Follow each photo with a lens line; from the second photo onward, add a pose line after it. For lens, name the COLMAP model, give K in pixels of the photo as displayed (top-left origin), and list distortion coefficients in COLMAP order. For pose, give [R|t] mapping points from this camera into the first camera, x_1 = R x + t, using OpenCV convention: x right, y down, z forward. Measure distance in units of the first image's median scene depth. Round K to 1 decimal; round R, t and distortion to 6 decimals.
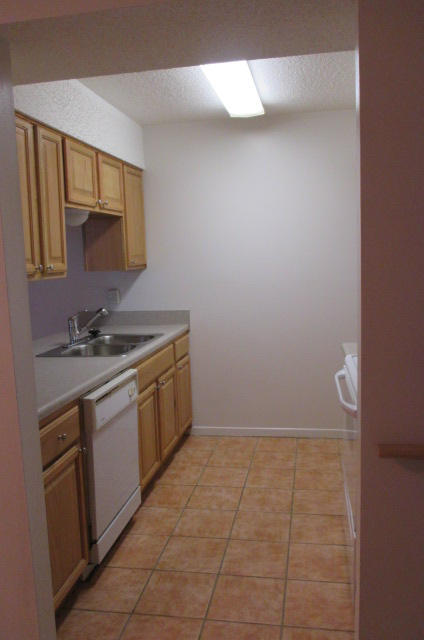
lens RADIAL K [[540.0, 0, 213.5], [0, 540.0, 310.1], [0, 0, 1]] dist [-0.015521, -0.011079]
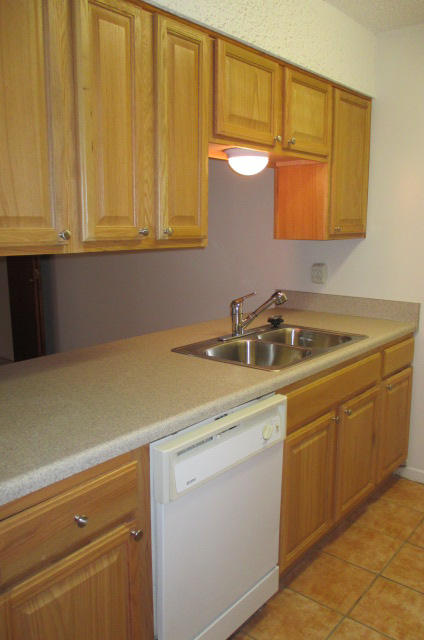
lens RADIAL K [[540.0, 0, 213.5], [0, 540.0, 310.1], [0, 0, 1]] dist [-0.015521, -0.011079]
pose [[0.873968, 0.116083, -0.471916, 0.059753], [-0.085296, 0.992620, 0.086203, -0.033404], [0.478439, -0.035086, 0.877419, 0.322903]]
